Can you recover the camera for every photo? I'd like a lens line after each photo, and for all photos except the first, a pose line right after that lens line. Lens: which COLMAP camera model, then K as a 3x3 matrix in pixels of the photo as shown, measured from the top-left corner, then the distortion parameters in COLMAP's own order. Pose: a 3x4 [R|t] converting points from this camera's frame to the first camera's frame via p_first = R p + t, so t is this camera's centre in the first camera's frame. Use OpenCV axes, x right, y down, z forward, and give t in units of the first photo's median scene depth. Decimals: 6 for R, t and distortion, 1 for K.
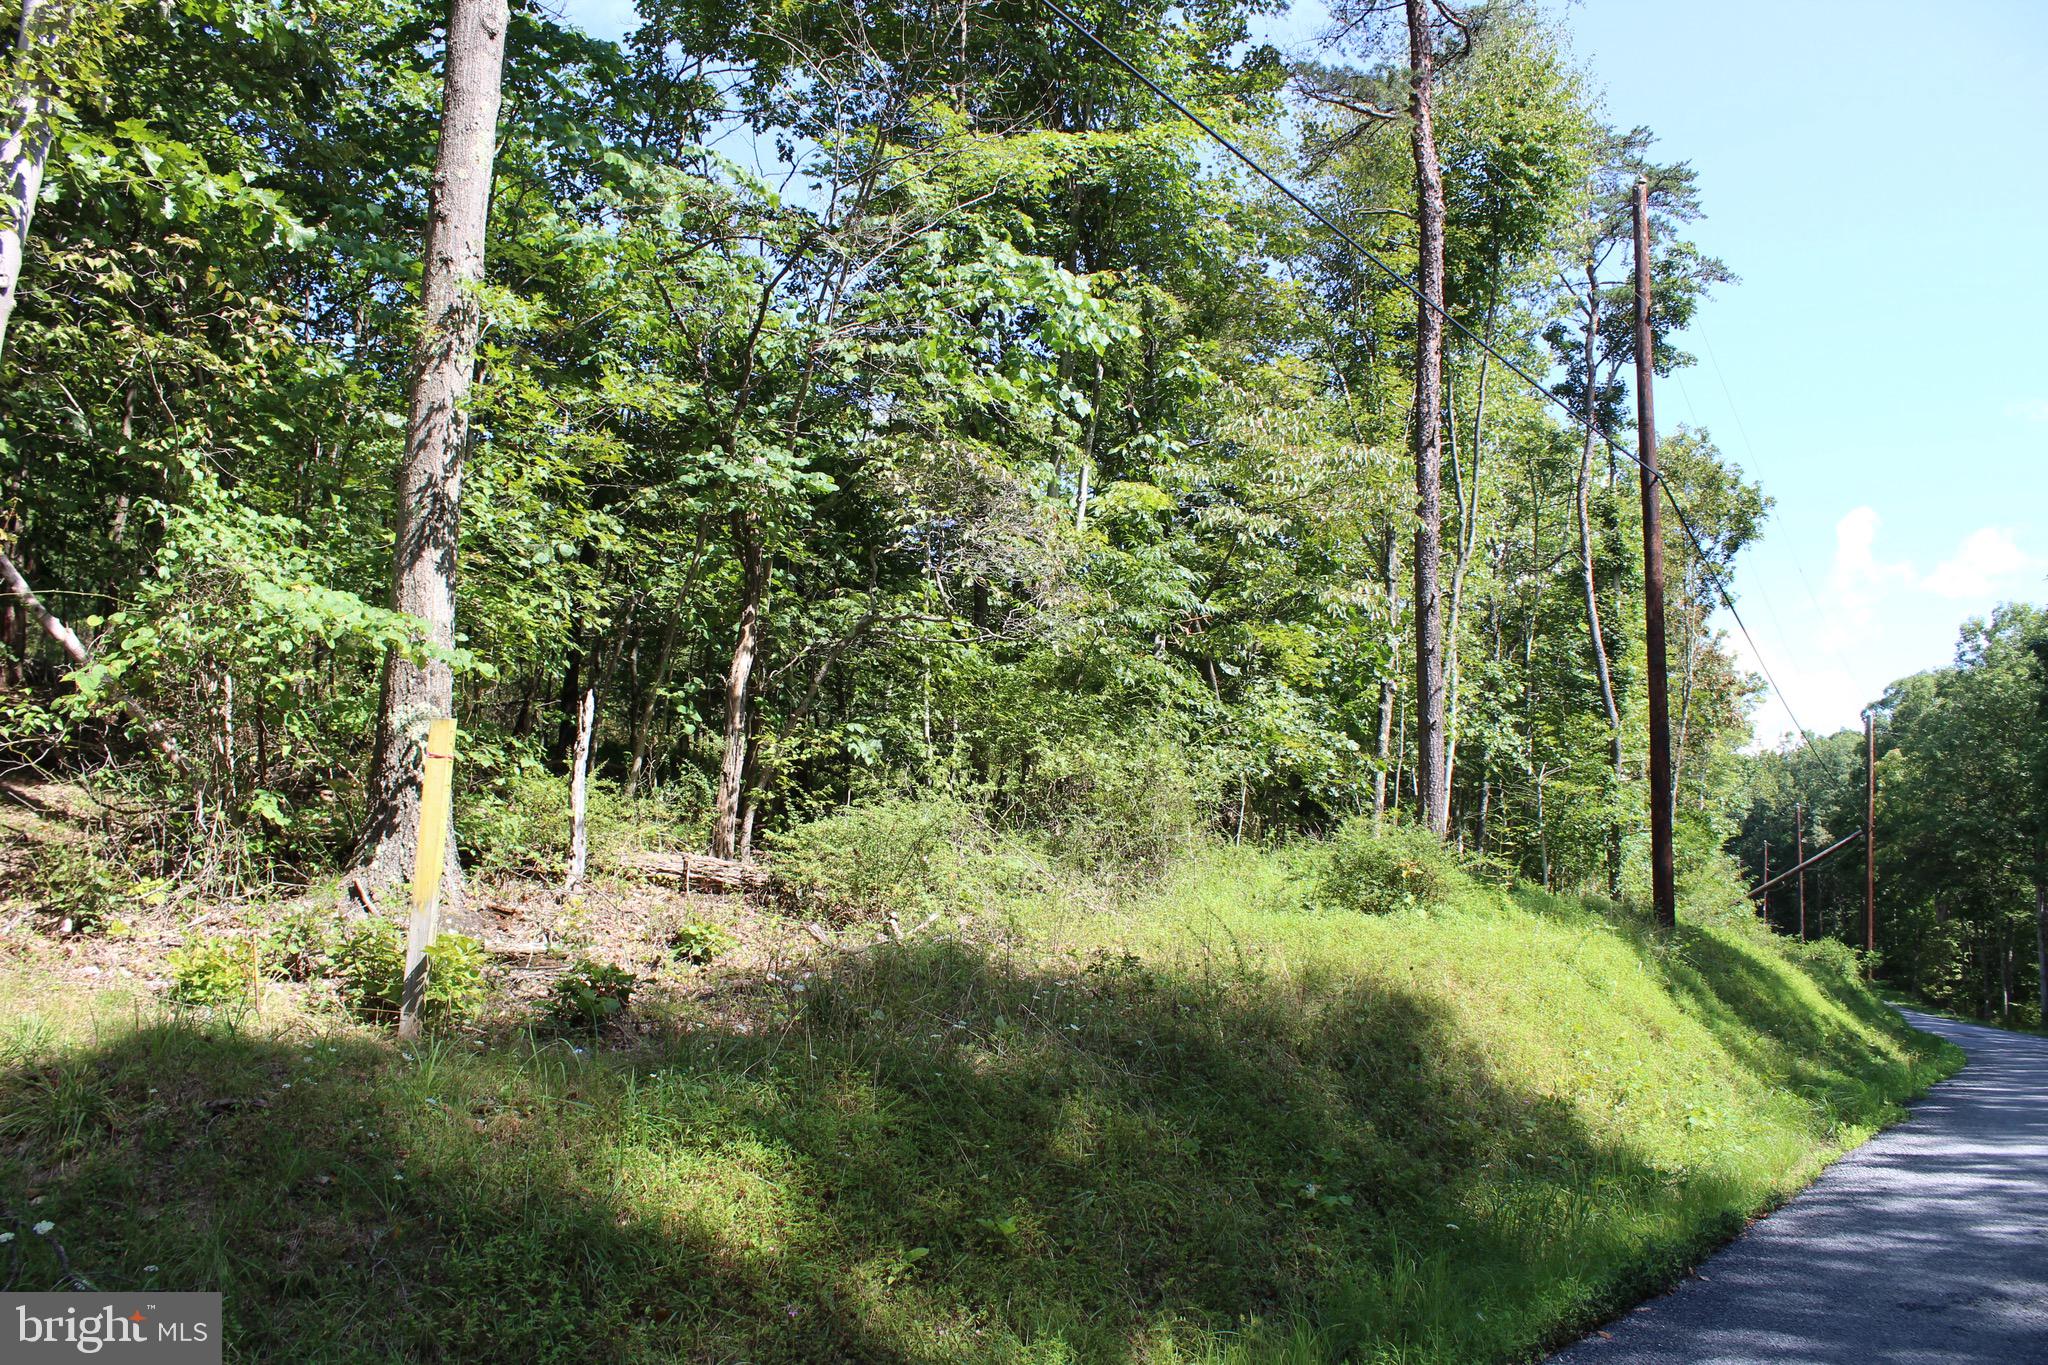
lens RADIAL K [[1684.4, 0, 1018.9], [0, 1684.4, 689.7], [0, 0, 1]] dist [-0.131143, 0.126203]
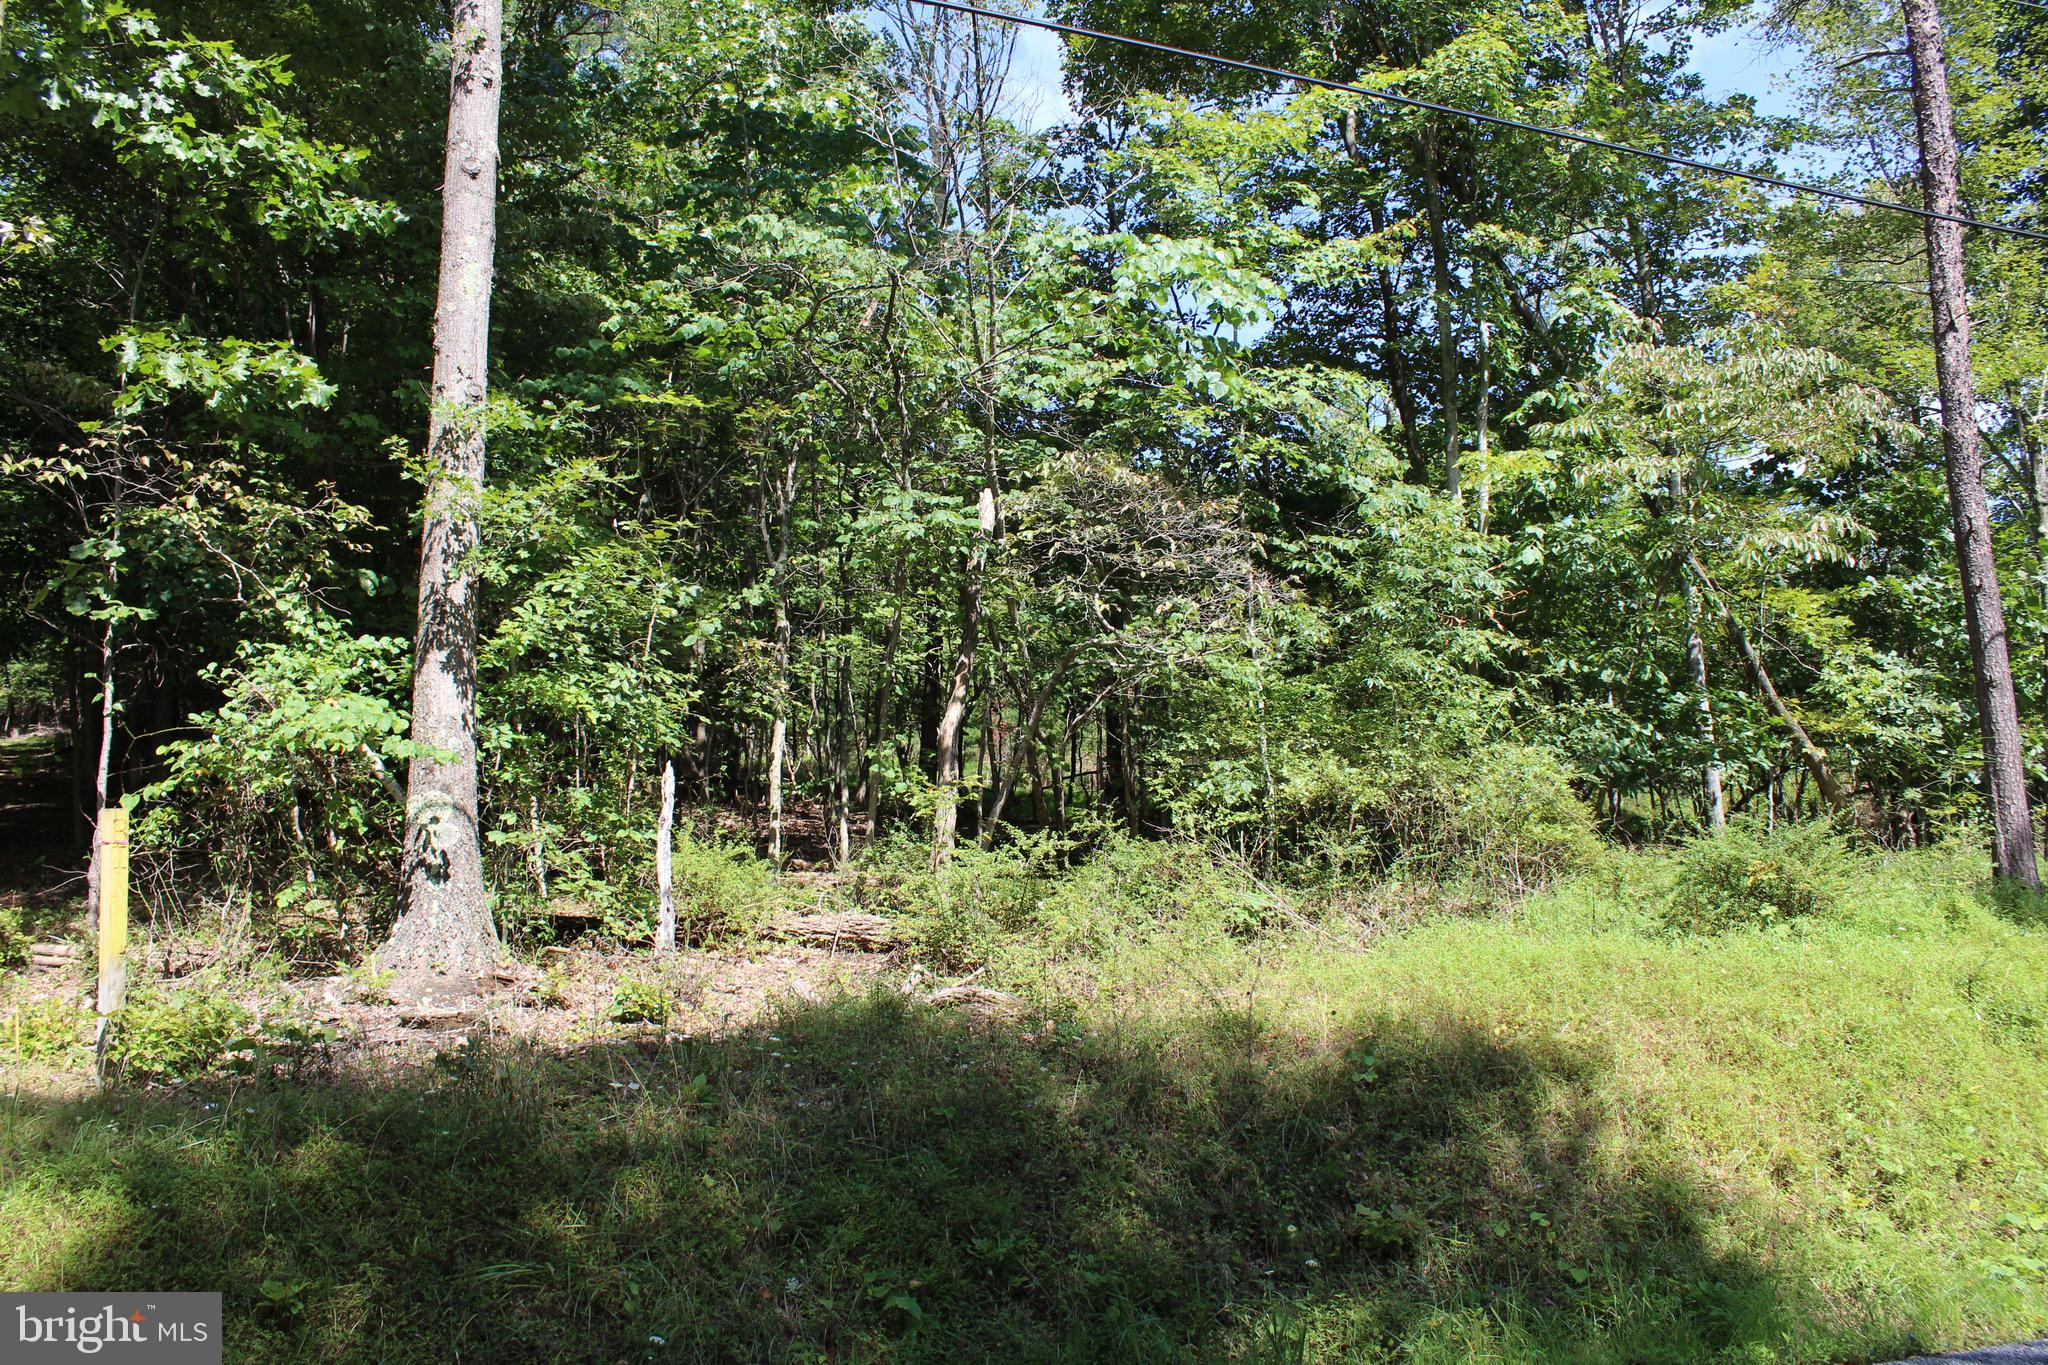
lens RADIAL K [[1684.4, 0, 1018.9], [0, 1684.4, 689.7], [0, 0, 1]] dist [-0.131143, 0.126203]
pose [[0.856288, -0.119624, -0.502454, 0.519453], [0.105294, 0.992811, -0.056924, 0.043373], [0.505651, -0.004162, 0.862728, 0.244961]]
